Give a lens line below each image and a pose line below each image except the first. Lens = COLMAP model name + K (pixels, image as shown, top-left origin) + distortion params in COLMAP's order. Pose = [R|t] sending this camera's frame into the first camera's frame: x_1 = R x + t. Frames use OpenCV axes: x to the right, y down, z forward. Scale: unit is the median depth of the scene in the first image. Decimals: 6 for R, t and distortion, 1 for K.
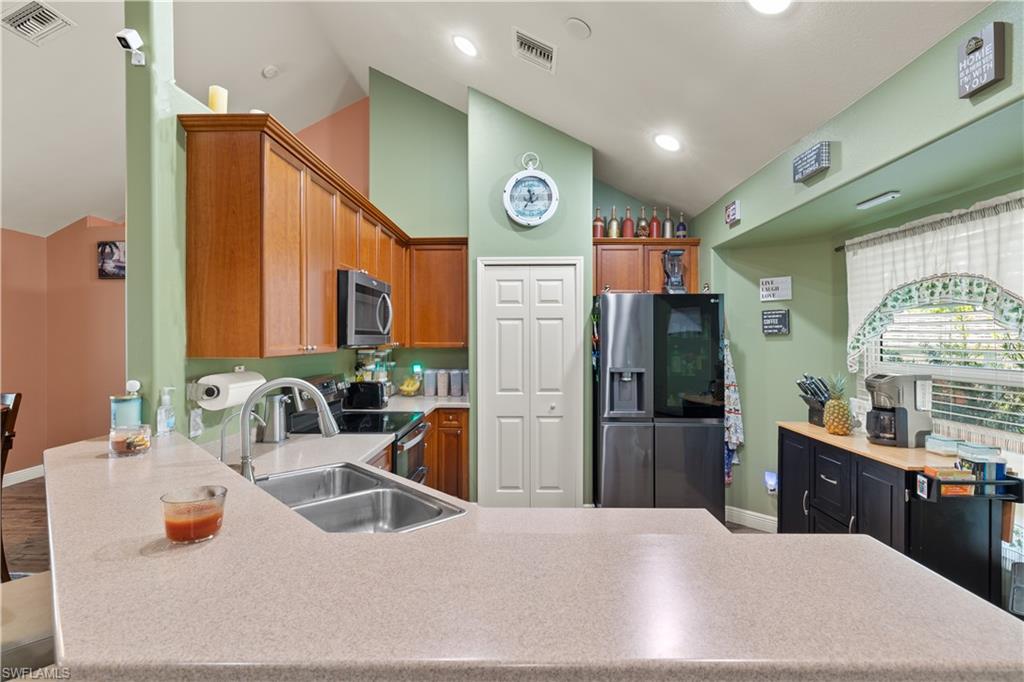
lens RADIAL K [[500.8, 0, 512.4], [0, 500.8, 335.4], [0, 0, 1]] dist [-0.004427, -0.000297]
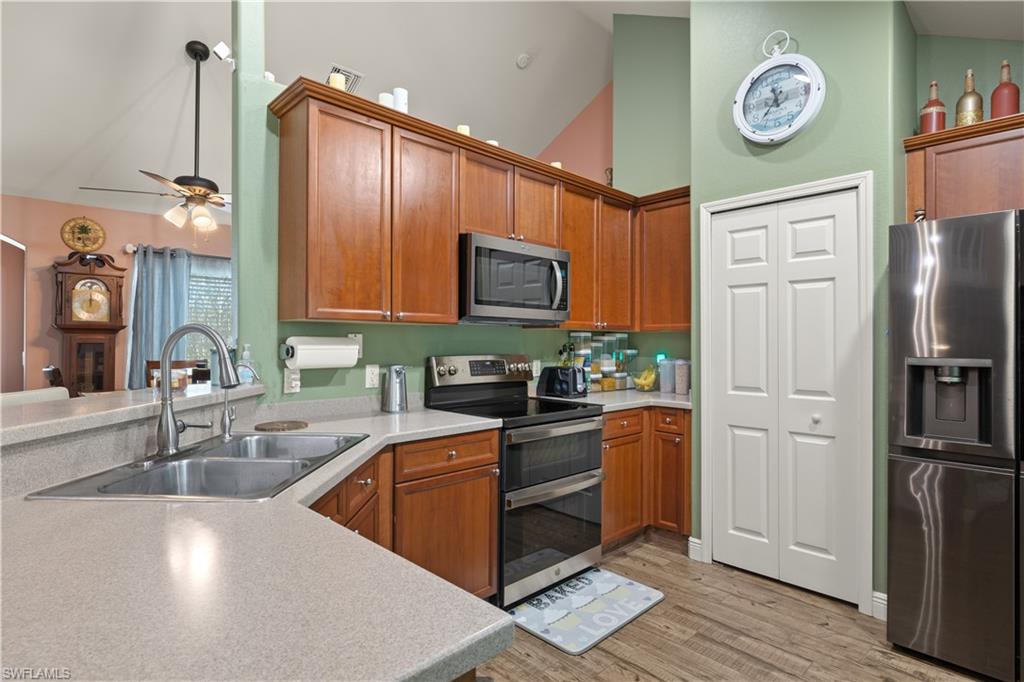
lens RADIAL K [[518.9, 0, 520.2], [0, 518.9, 339.5], [0, 0, 1]] dist [-0.000646, 0.000185]
pose [[0.718468, -0.001573, -0.695558, 0.271008], [-0.001651, 0.999991, -0.003967, 0.045660], [0.695558, 0.003999, 0.718459, 0.275281]]
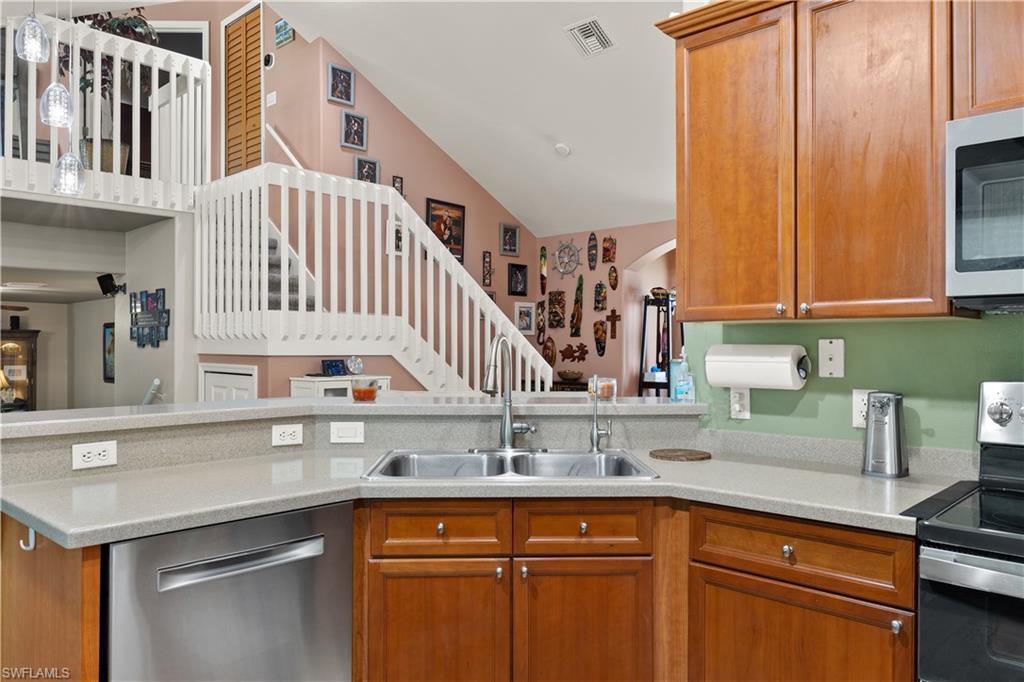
lens RADIAL K [[727.3, 0, 510.4], [0, 727.3, 347.9], [0, 0, 1]] dist [-0.004054, 0.002459]
pose [[-0.665938, -0.004195, -0.745996, 0.271442], [-0.002544, 0.999991, -0.003352, 0.045874], [0.746003, -0.000334, -0.665942, 0.784281]]
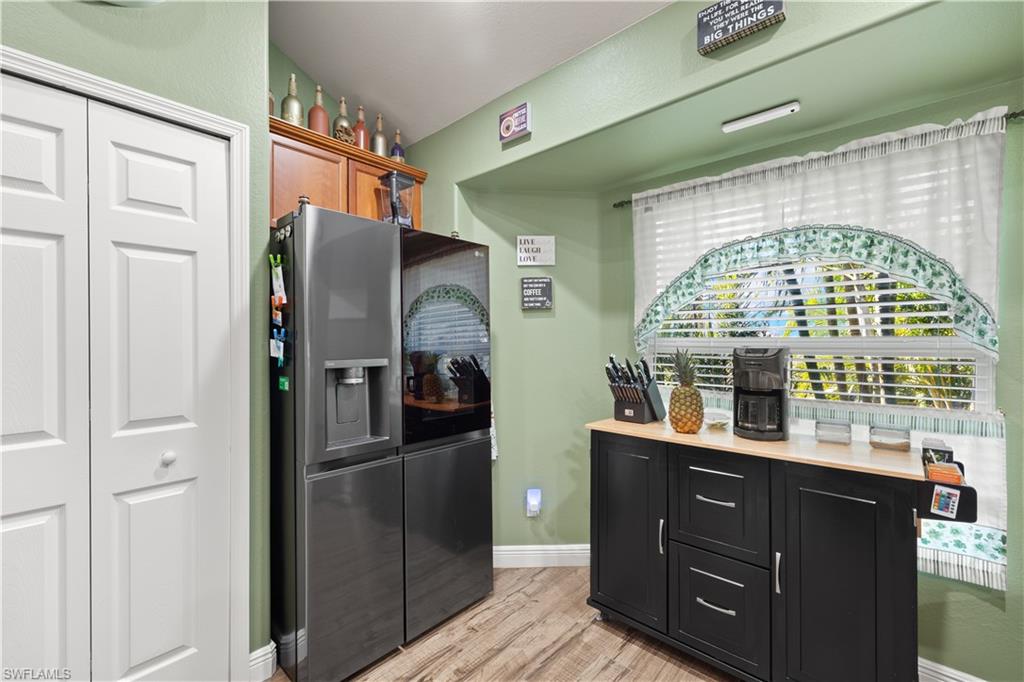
lens RADIAL K [[434.0, 0, 516.0], [0, 434.0, 341.1], [0, 0, 1]] dist [0.002206, -0.001515]
pose [[0.647429, -0.002375, 0.762122, -0.006837], [0.000743, 0.999997, 0.002485, 0.042845], [-0.762125, -0.001043, 0.647429, 0.551365]]
